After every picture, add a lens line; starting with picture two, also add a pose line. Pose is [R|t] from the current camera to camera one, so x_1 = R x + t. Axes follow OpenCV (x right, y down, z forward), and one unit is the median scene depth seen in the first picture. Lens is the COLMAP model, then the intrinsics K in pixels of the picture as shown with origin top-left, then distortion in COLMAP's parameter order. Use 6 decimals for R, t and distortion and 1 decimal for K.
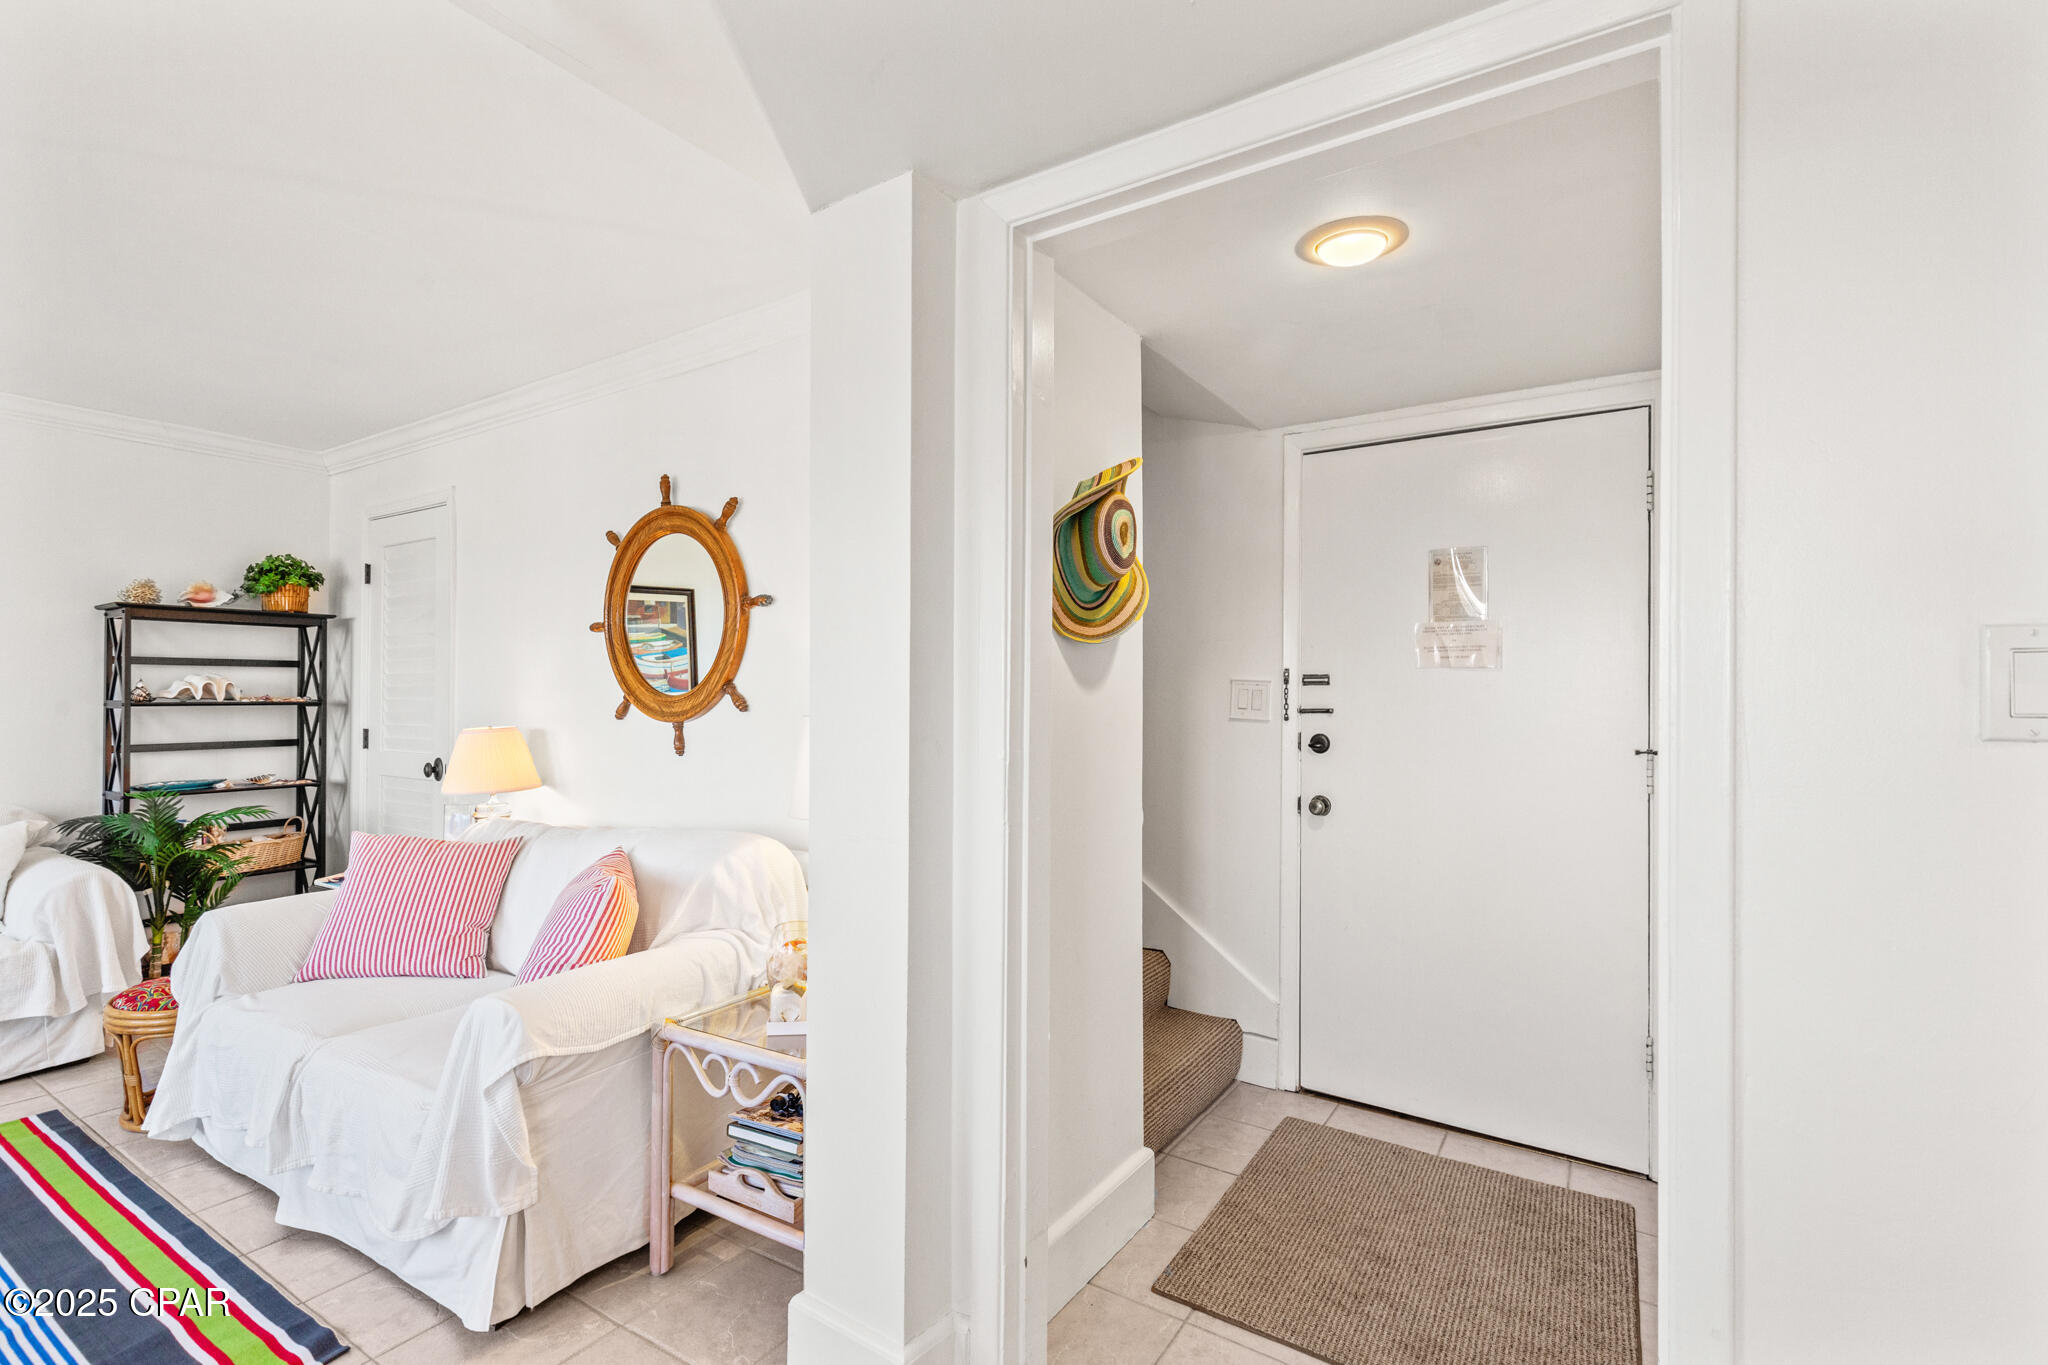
lens RADIAL K [[927.9, 0, 1015.4], [0, 927.9, 692.2], [0, 0, 1]] dist [0.005654, 0.000144]
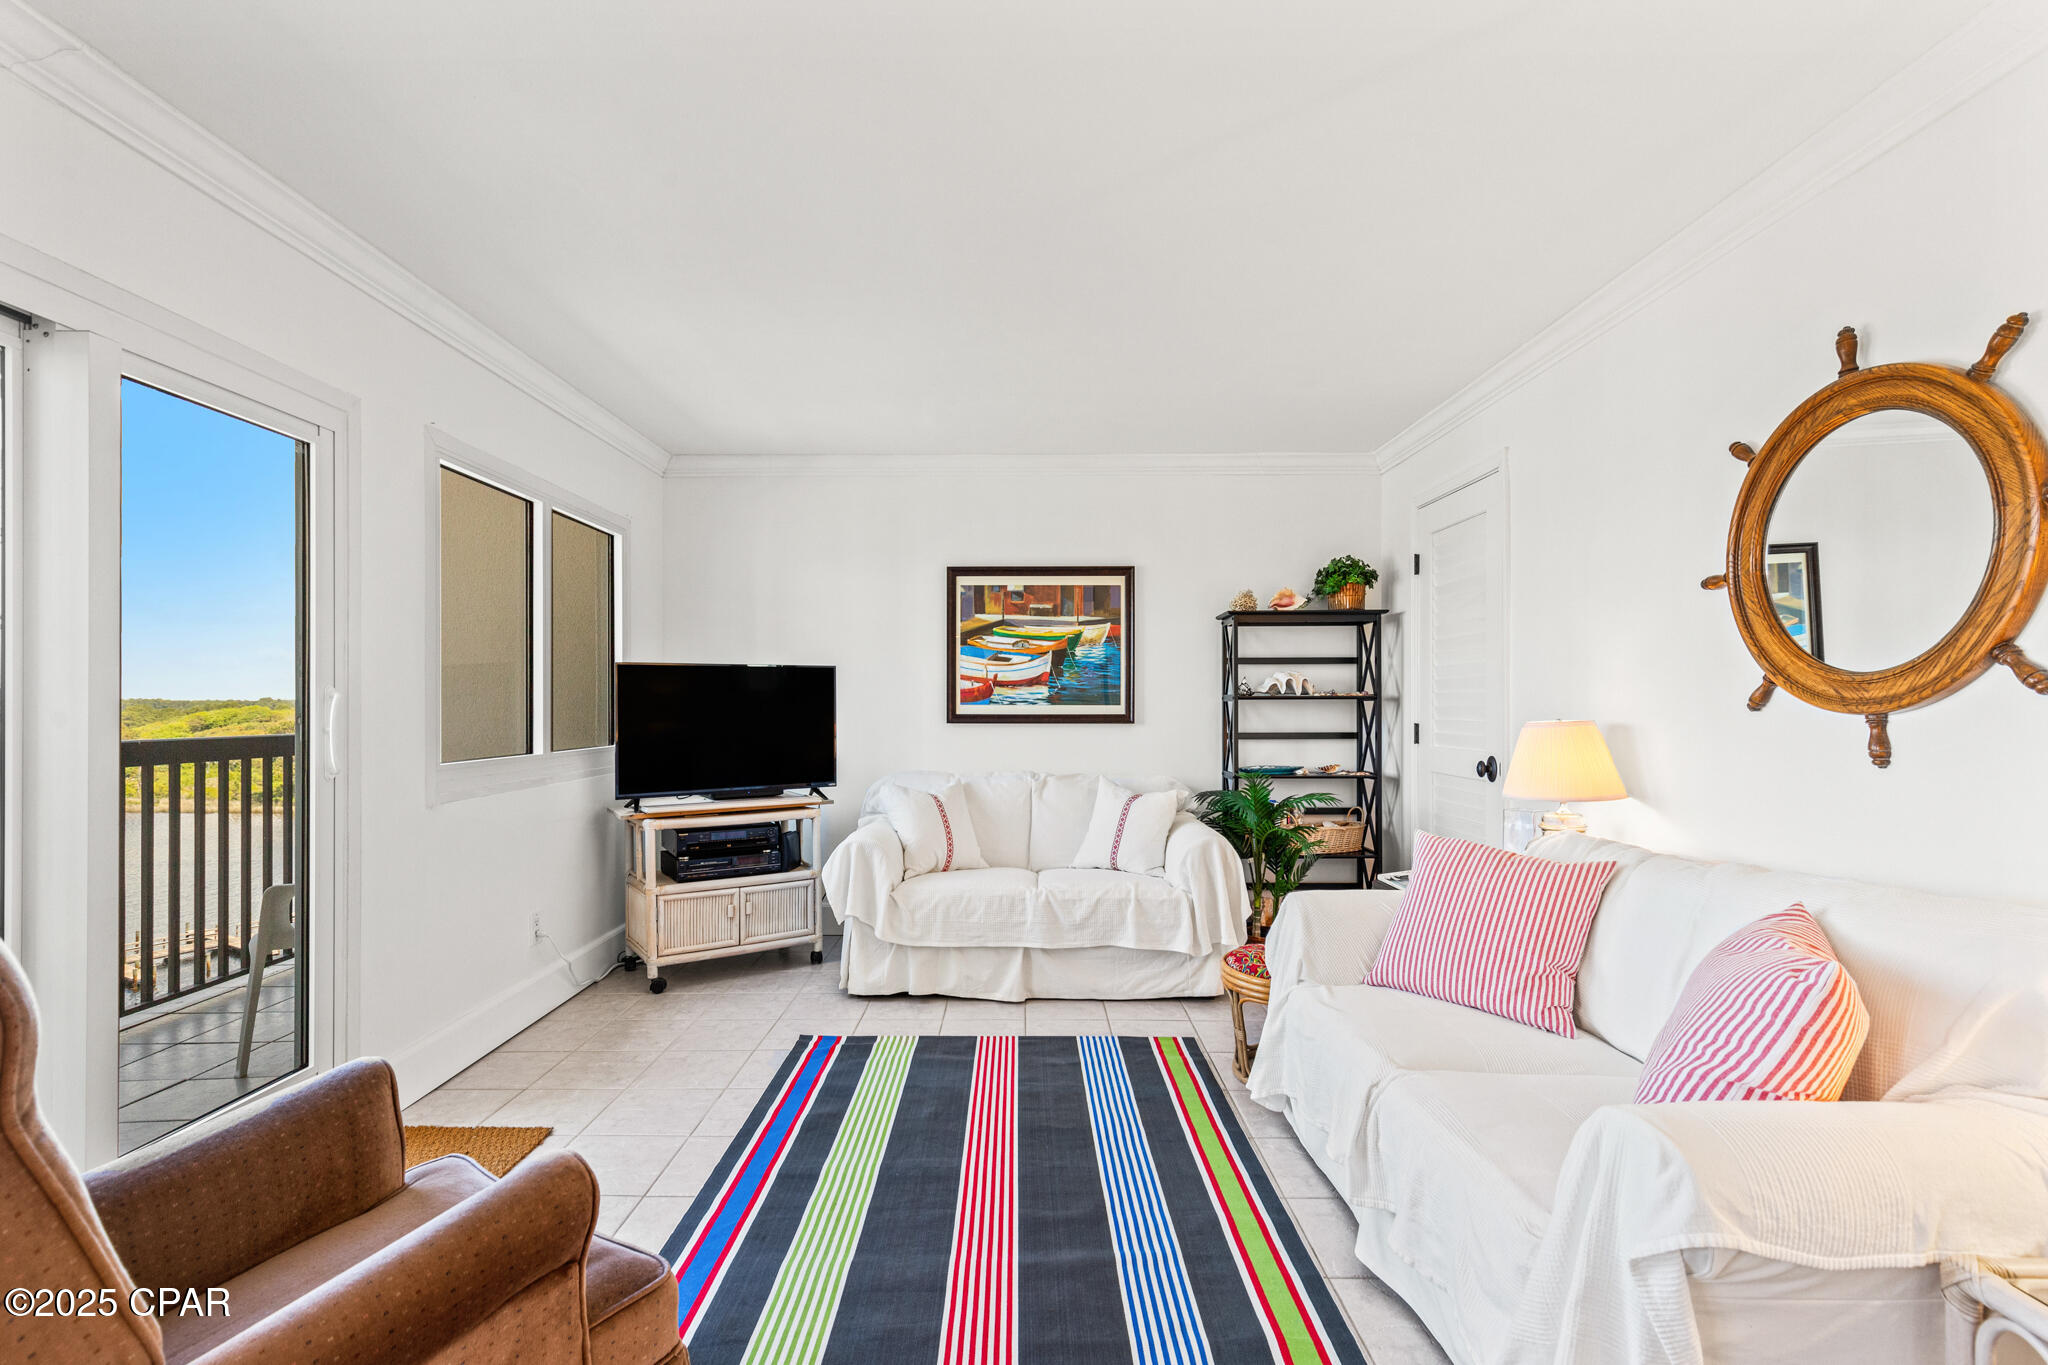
lens RADIAL K [[927.9, 0, 1015.4], [0, 927.9, 692.2], [0, 0, 1]] dist [0.005654, 0.000144]
pose [[0.539338, -0.012626, -0.841995, -0.118713], [0.006102, 0.999920, -0.011085, 0.017148], [0.842067, 0.000841, 0.539372, 0.136603]]
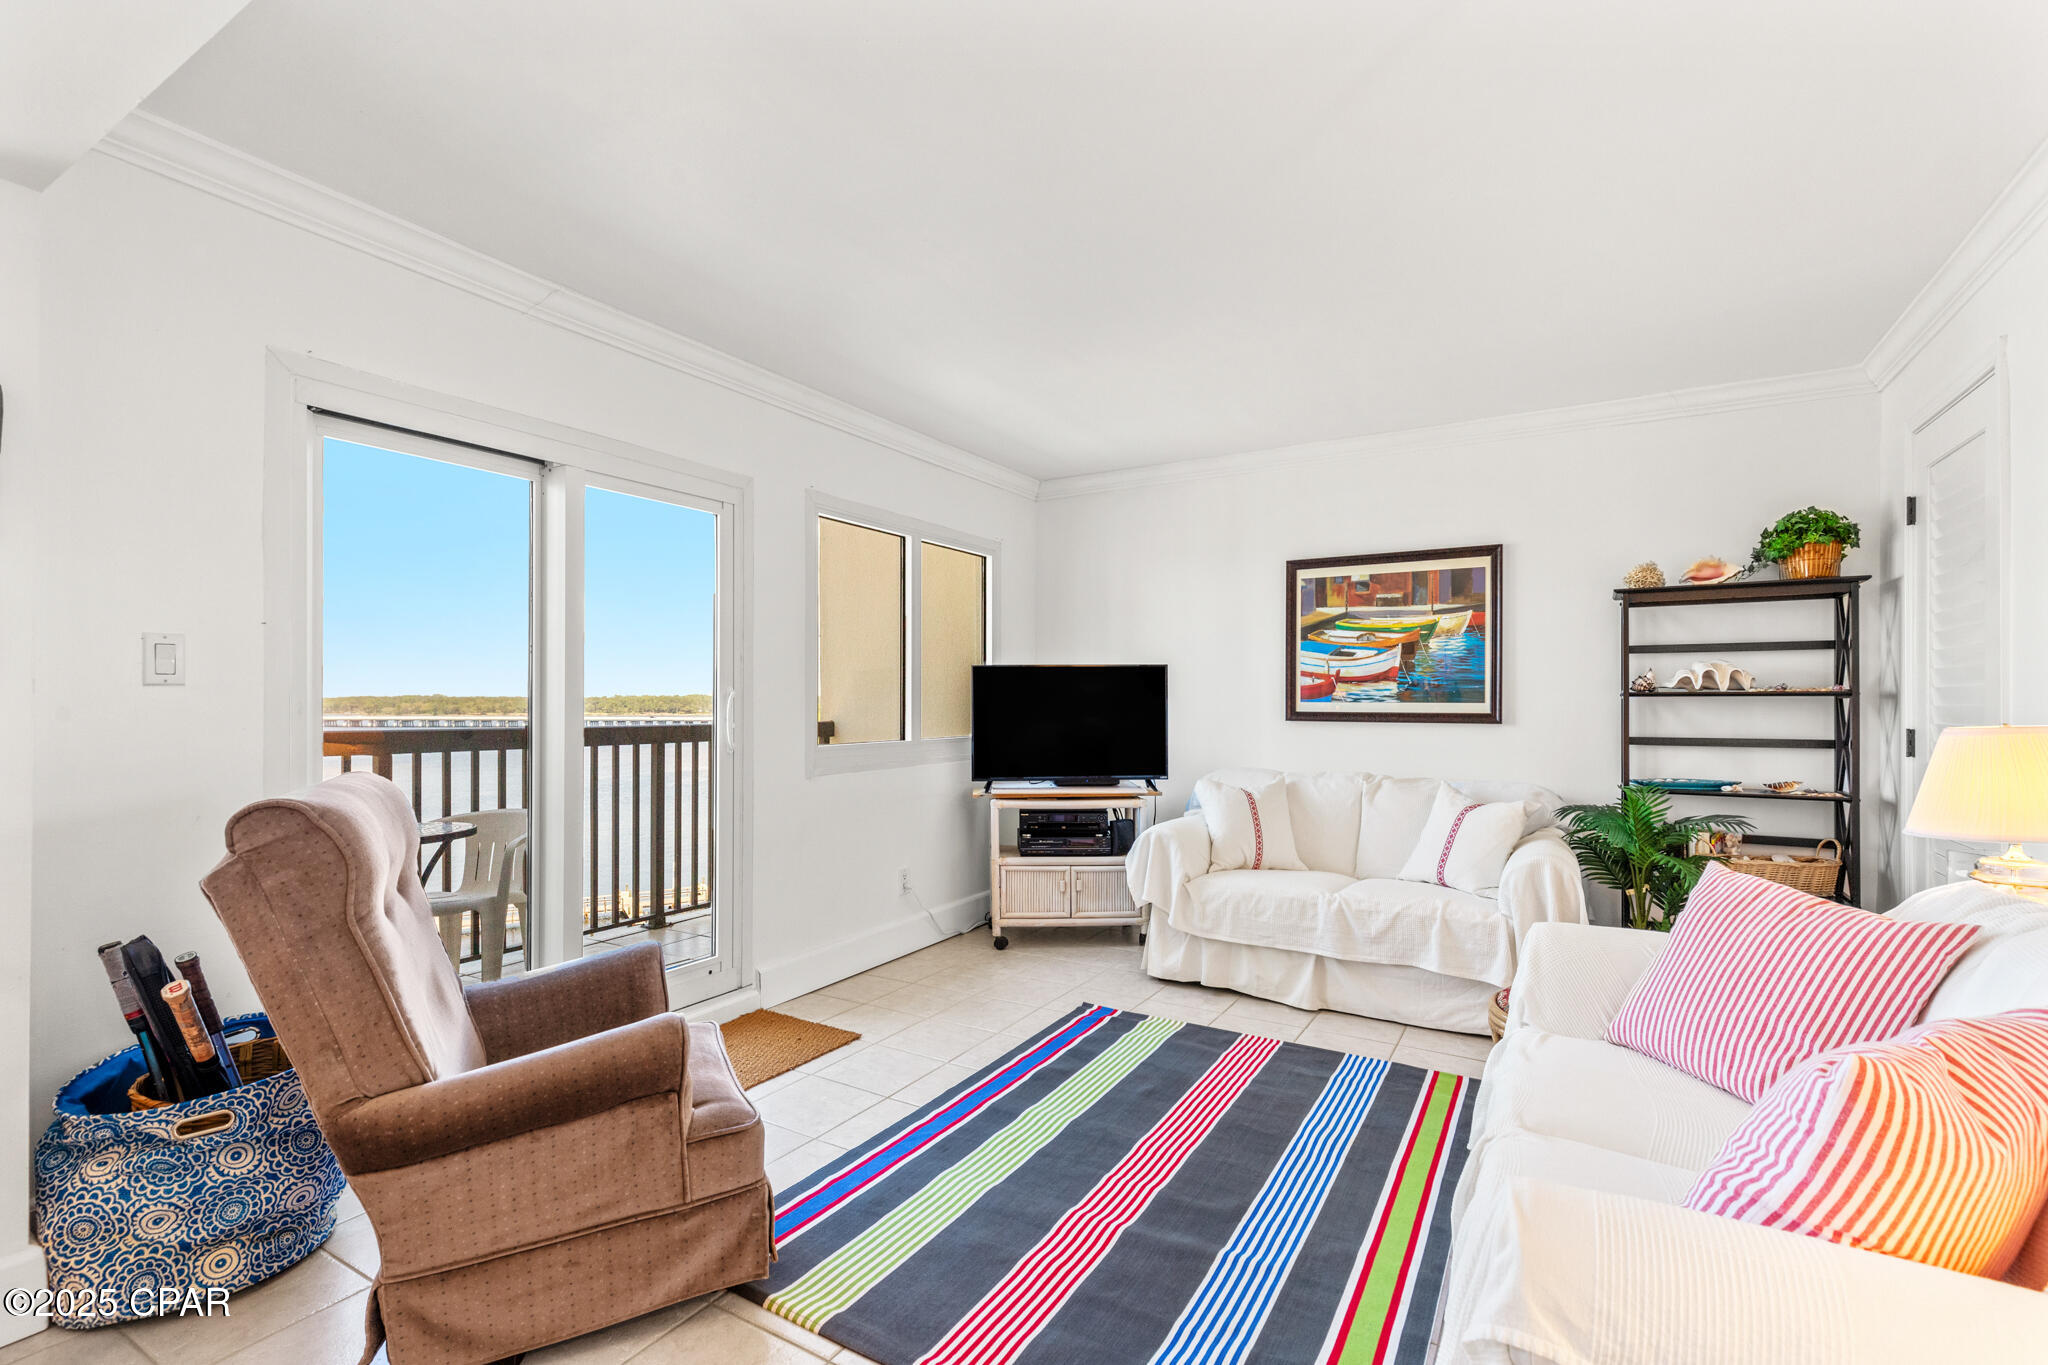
lens RADIAL K [[927.9, 0, 1015.4], [0, 927.9, 692.2], [0, 0, 1]] dist [0.005654, 0.000144]
pose [[0.032368, -0.010435, -0.999422, -0.010558], [0.003935, 0.999939, -0.010313, 0.018108], [0.999468, -0.003599, 0.032407, 0.333056]]
